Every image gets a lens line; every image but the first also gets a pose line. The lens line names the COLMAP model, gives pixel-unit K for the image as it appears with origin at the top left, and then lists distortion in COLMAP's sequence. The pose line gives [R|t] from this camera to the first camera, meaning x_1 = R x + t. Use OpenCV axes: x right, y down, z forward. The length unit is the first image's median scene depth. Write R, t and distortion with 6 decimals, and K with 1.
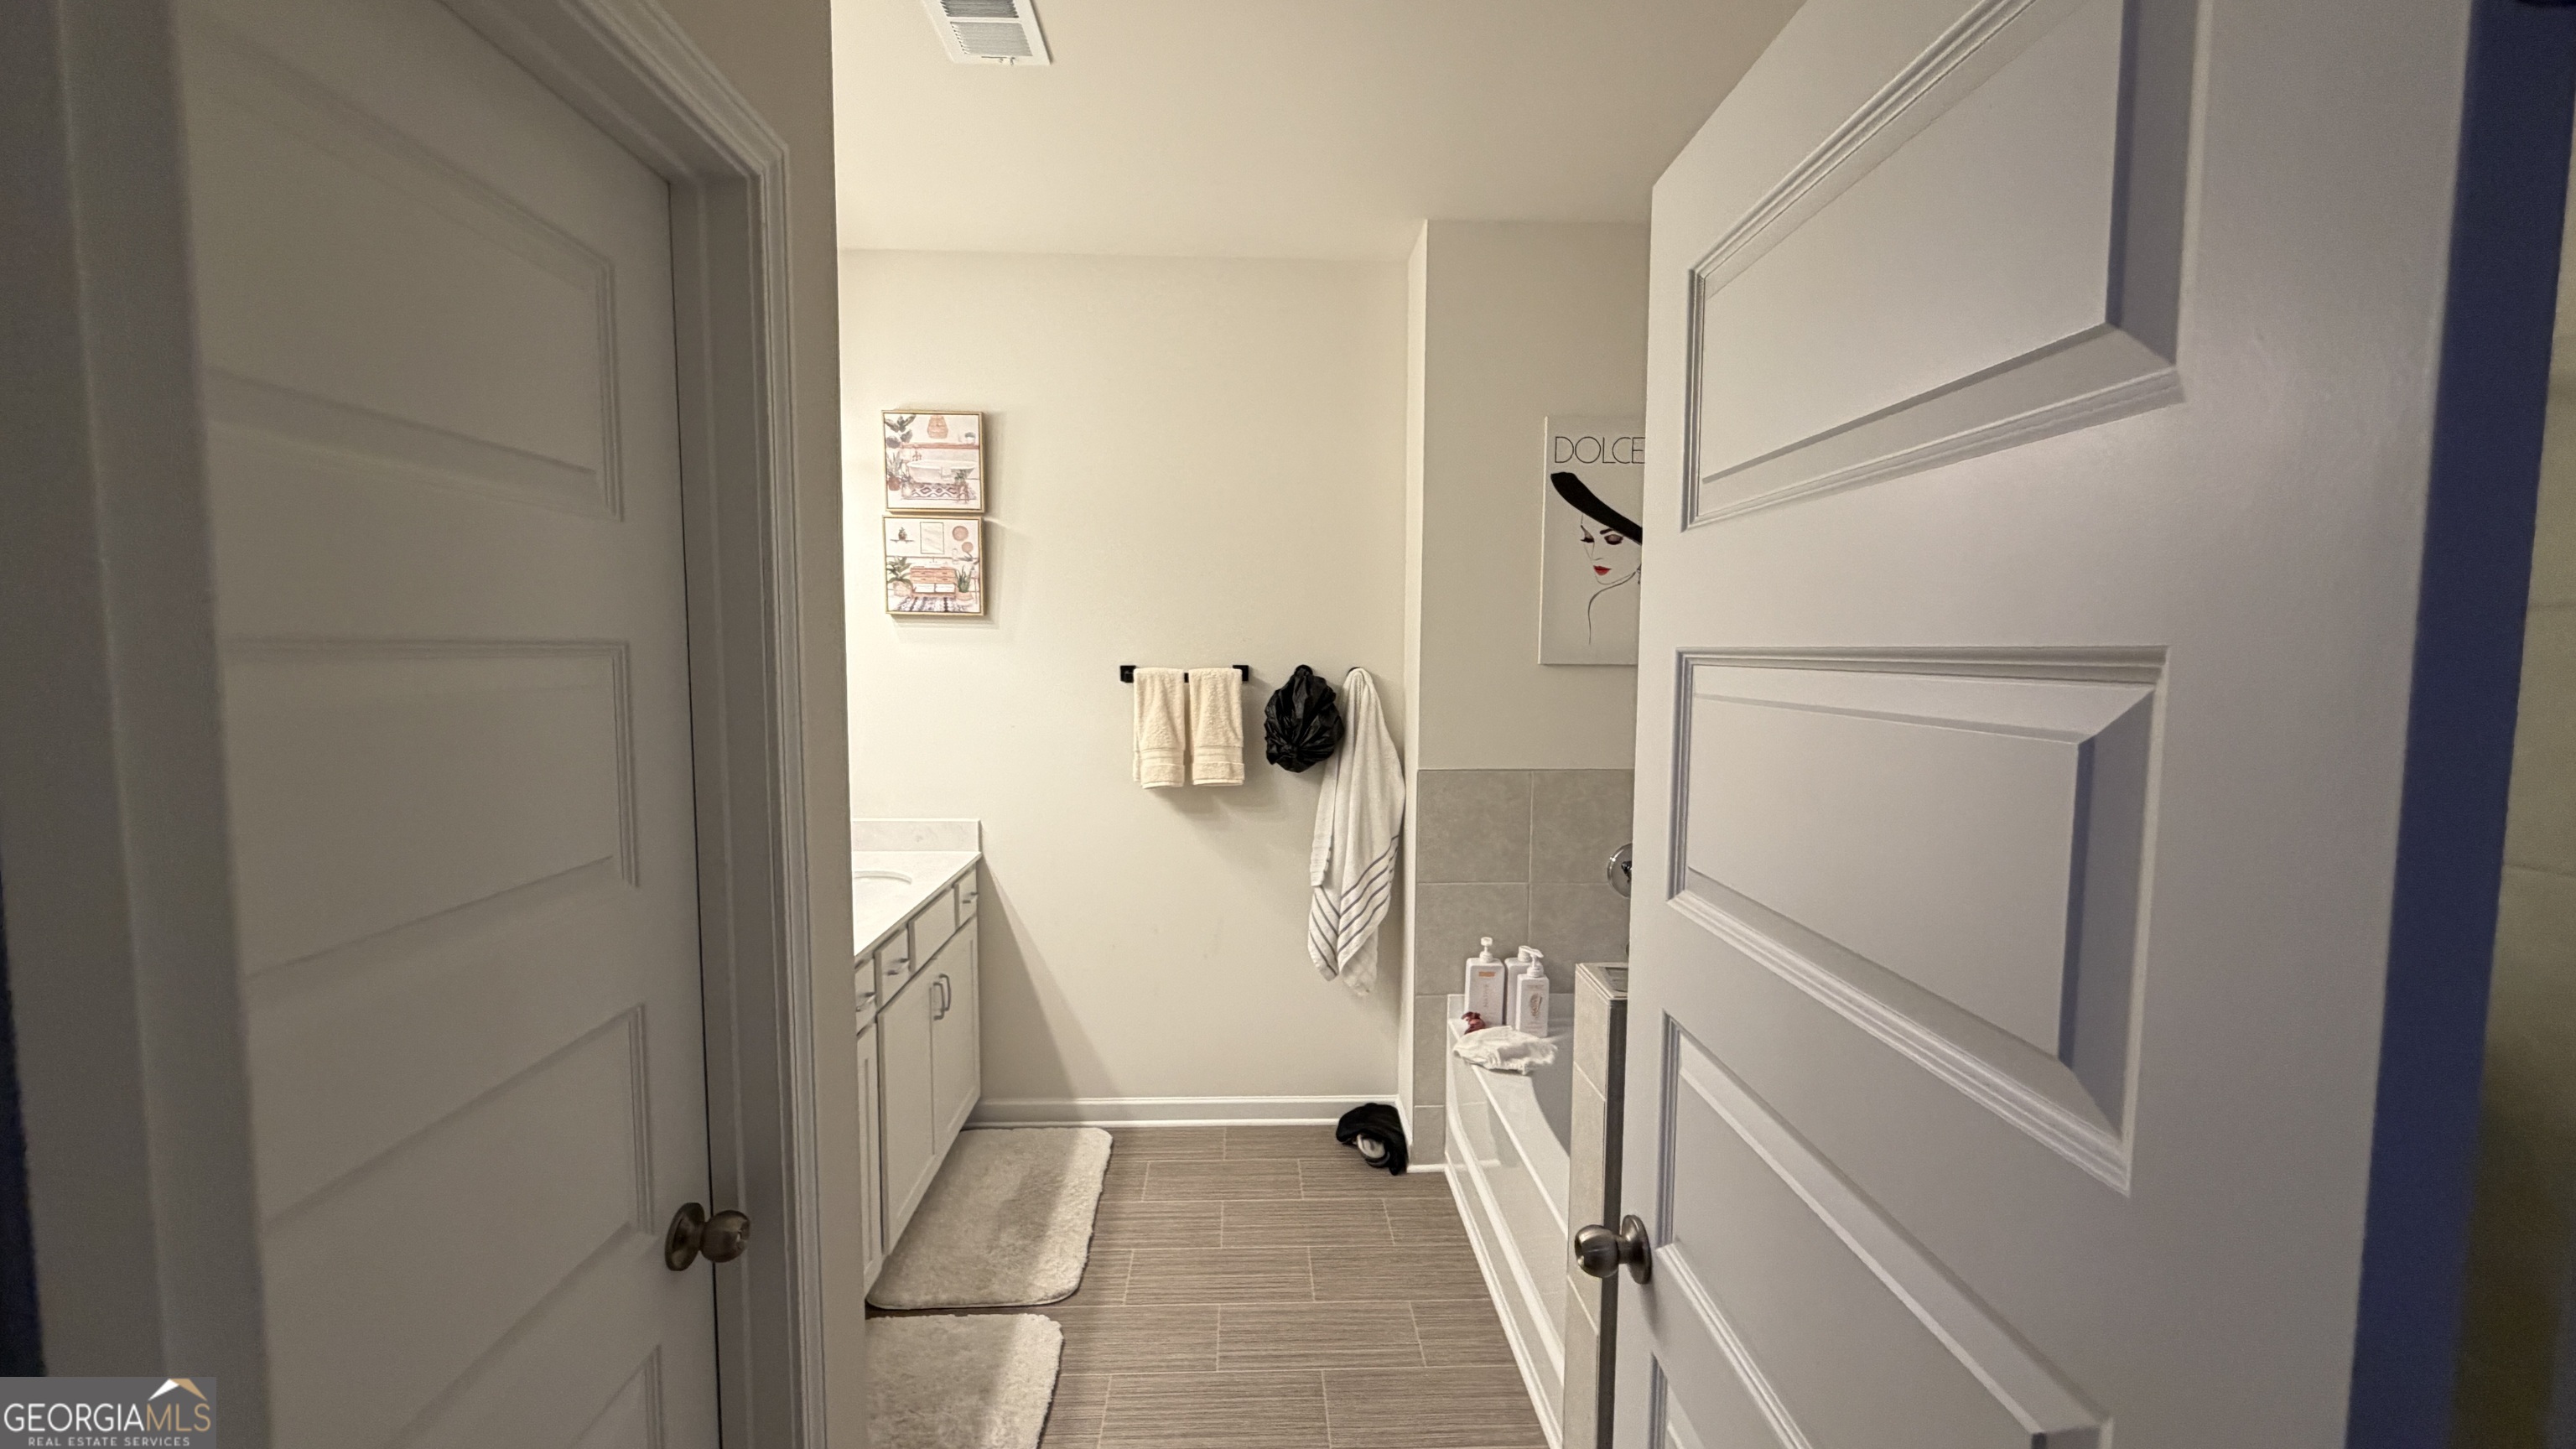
lens RADIAL K [[1038.7, 0, 1288.0], [0, 1038.7, 724.5], [0, 0, 1]] dist [-0.000728, 0.000293]
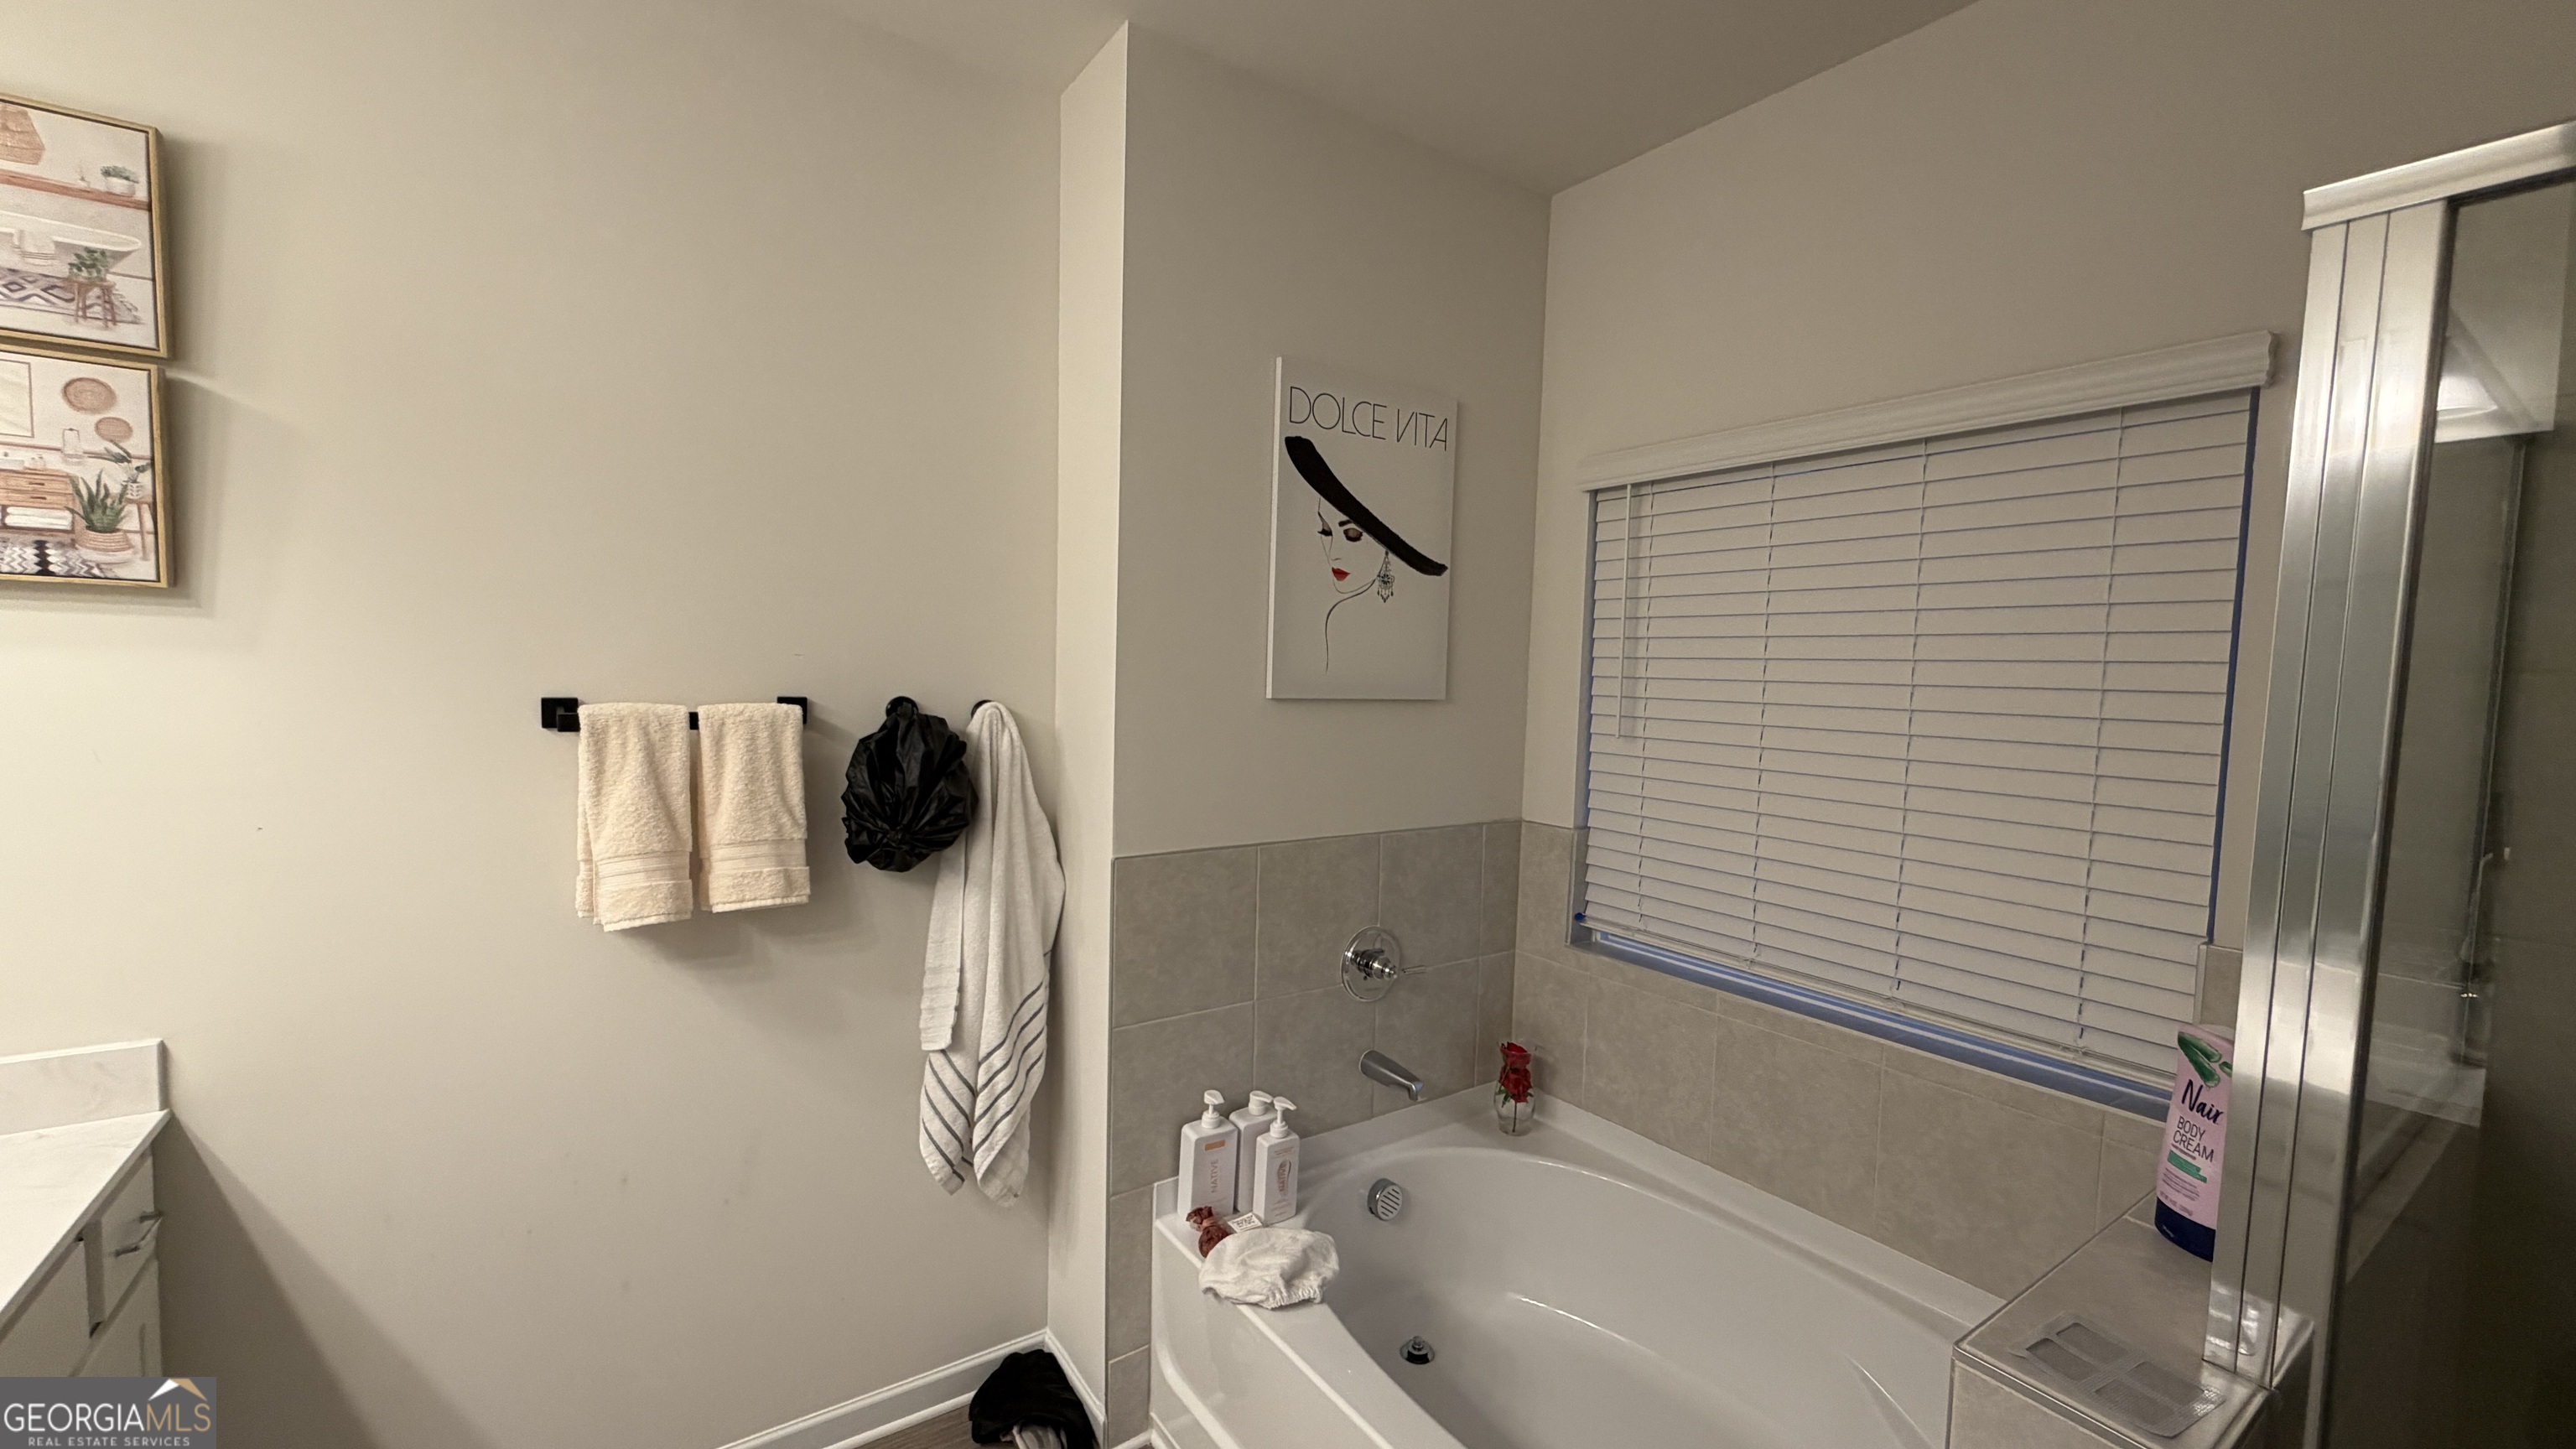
lens RADIAL K [[1038.7, 0, 1288.0], [0, 1038.7, 724.5], [0, 0, 1]] dist [-0.000728, 0.000293]
pose [[0.841012, -0.014886, 0.540812, -0.130829], [0.015360, 0.999875, 0.003637, -0.040379], [-0.540799, 0.005248, 0.841136, 0.364337]]
